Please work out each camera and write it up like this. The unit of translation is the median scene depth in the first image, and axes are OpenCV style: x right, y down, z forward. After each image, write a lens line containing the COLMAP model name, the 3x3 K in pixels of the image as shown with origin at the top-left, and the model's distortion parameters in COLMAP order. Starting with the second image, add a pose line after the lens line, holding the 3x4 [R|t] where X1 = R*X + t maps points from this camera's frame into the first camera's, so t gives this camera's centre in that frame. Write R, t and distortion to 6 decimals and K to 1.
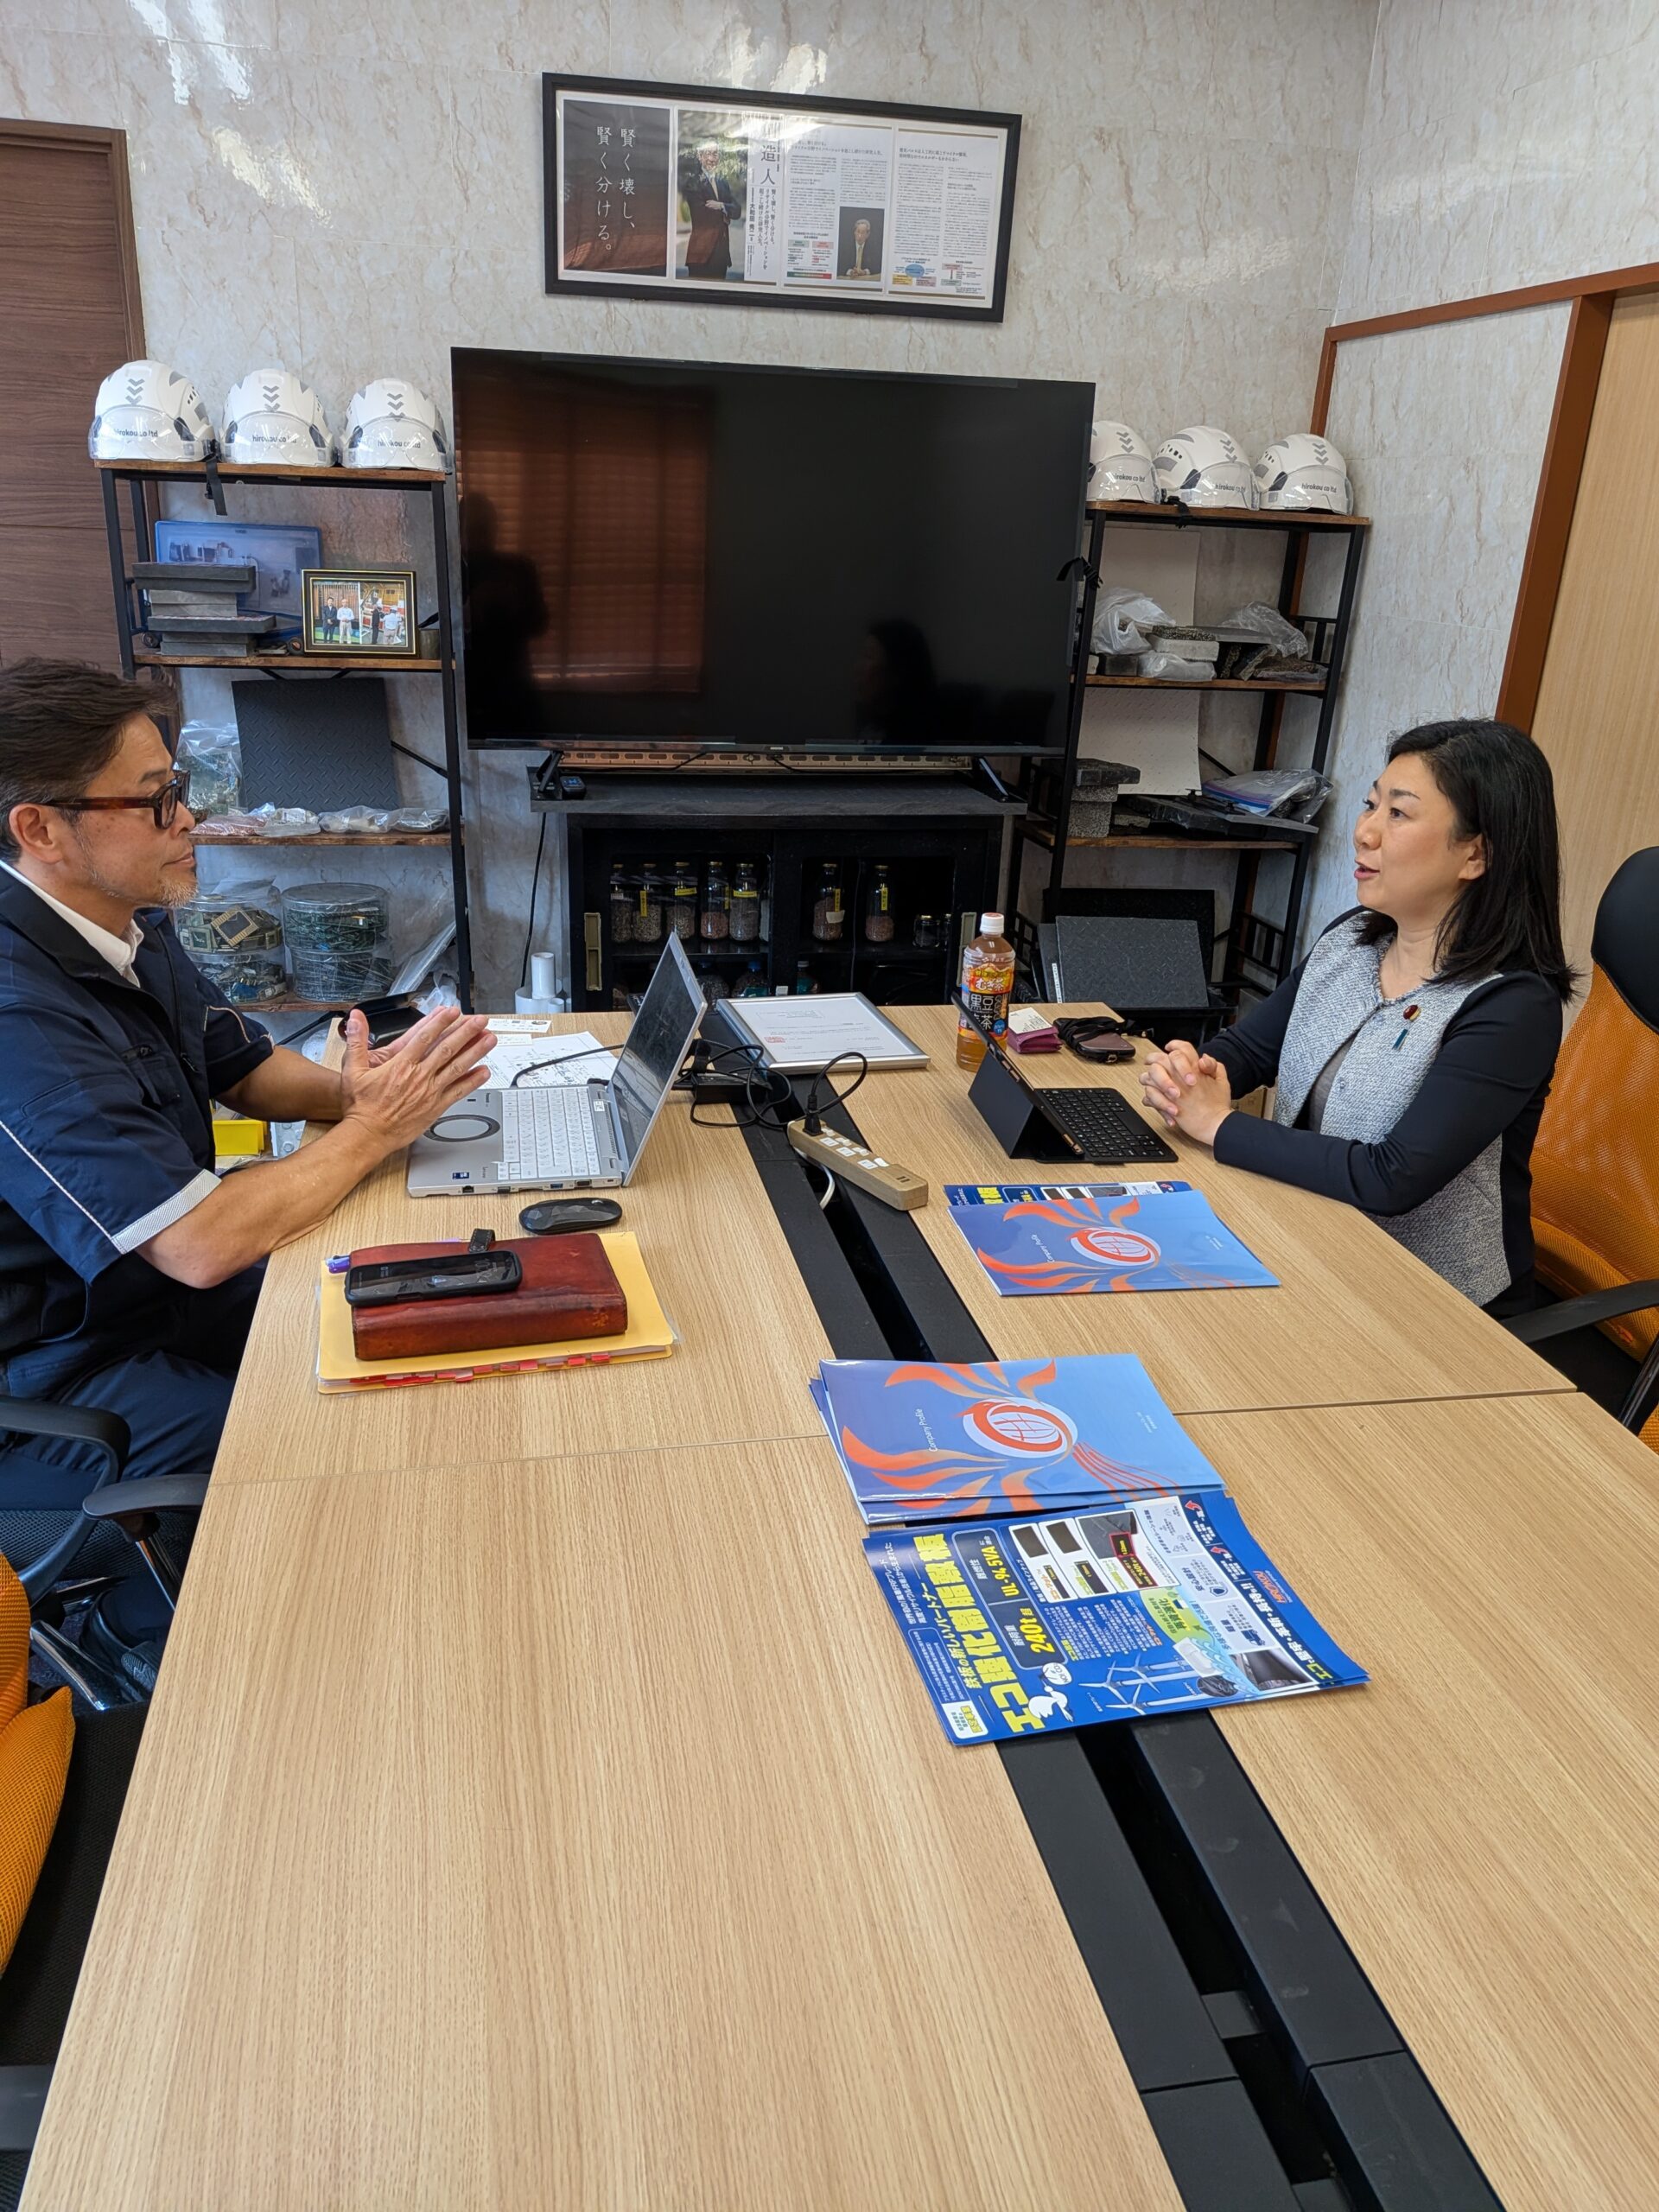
lens RADIAL K [[1565.2, 0, 824.2], [0, 1565.2, 1104.4], [0, 0, 1]] dist [-0.012208, -0.001328]
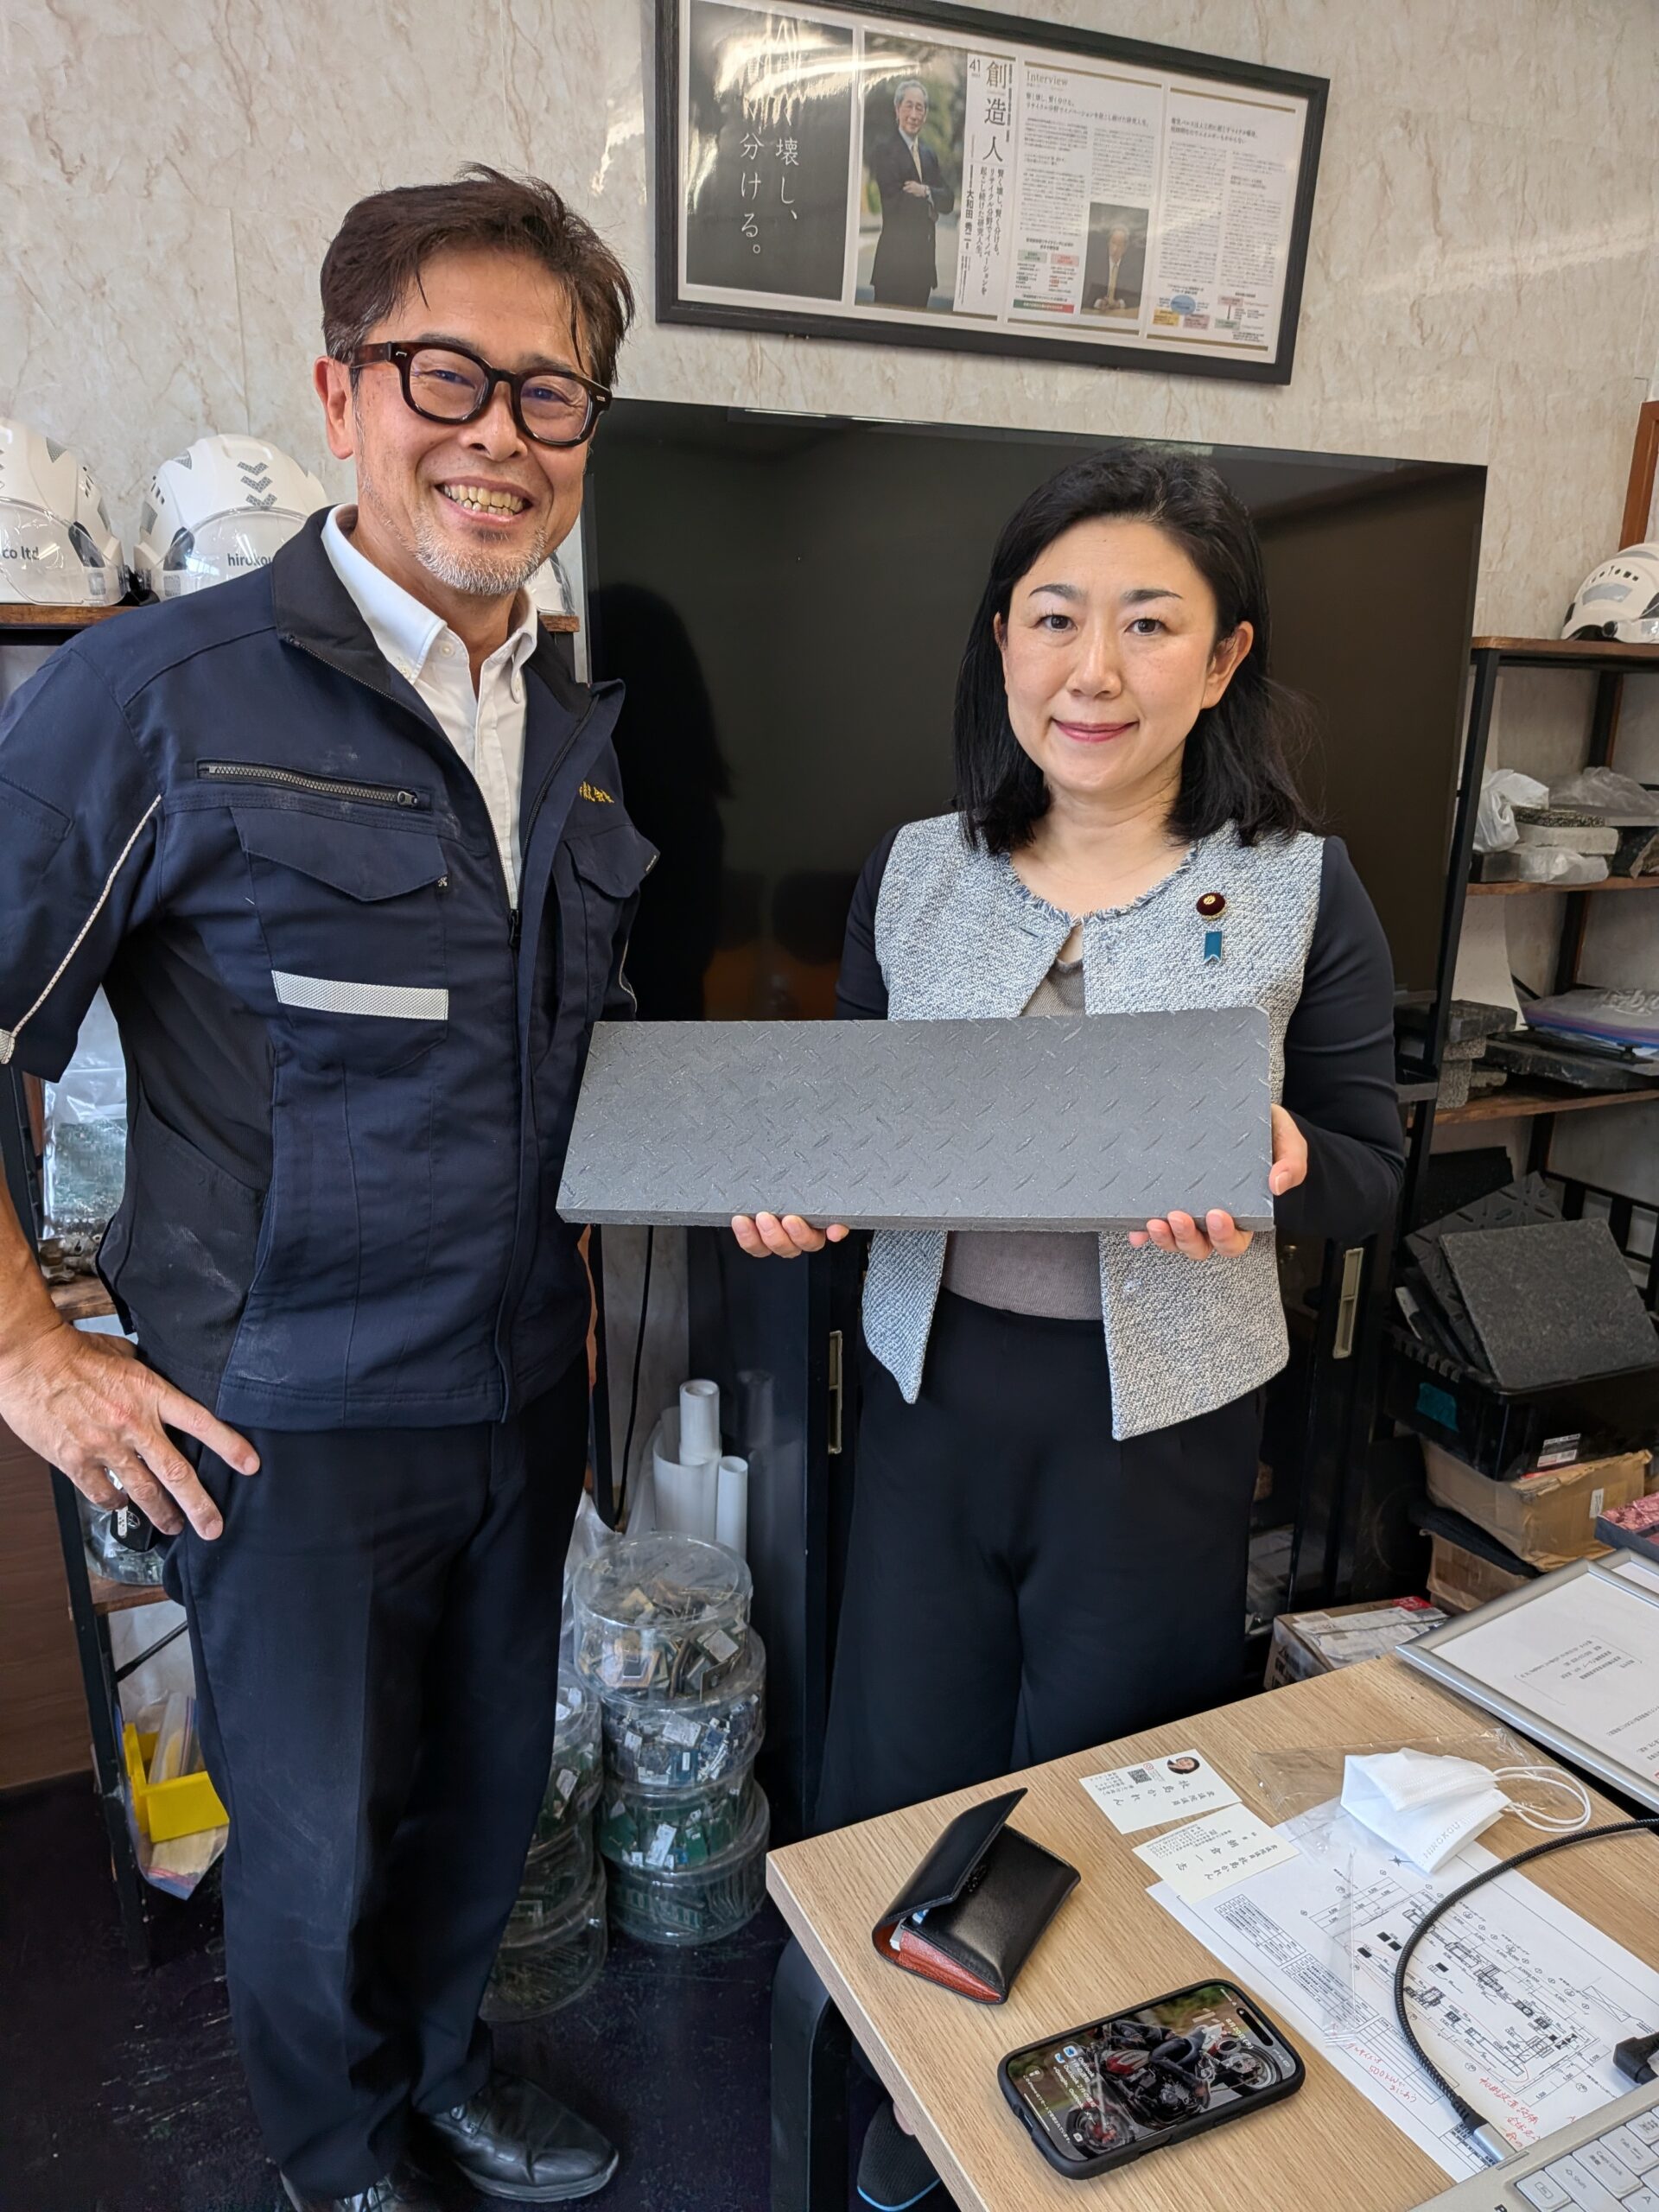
lens RADIAL K [[1565.2, 0, 826.8], [0, 1565.2, 1168.9], [0, 0, 1]] dist [-0.012208, -0.001328]
pose [[0.969338, -0.102269, 0.223438, -0.279449], [0.112237, 0.993155, -0.032345, -0.164594], [-0.218601, 0.056431, 0.974181, 0.408892]]
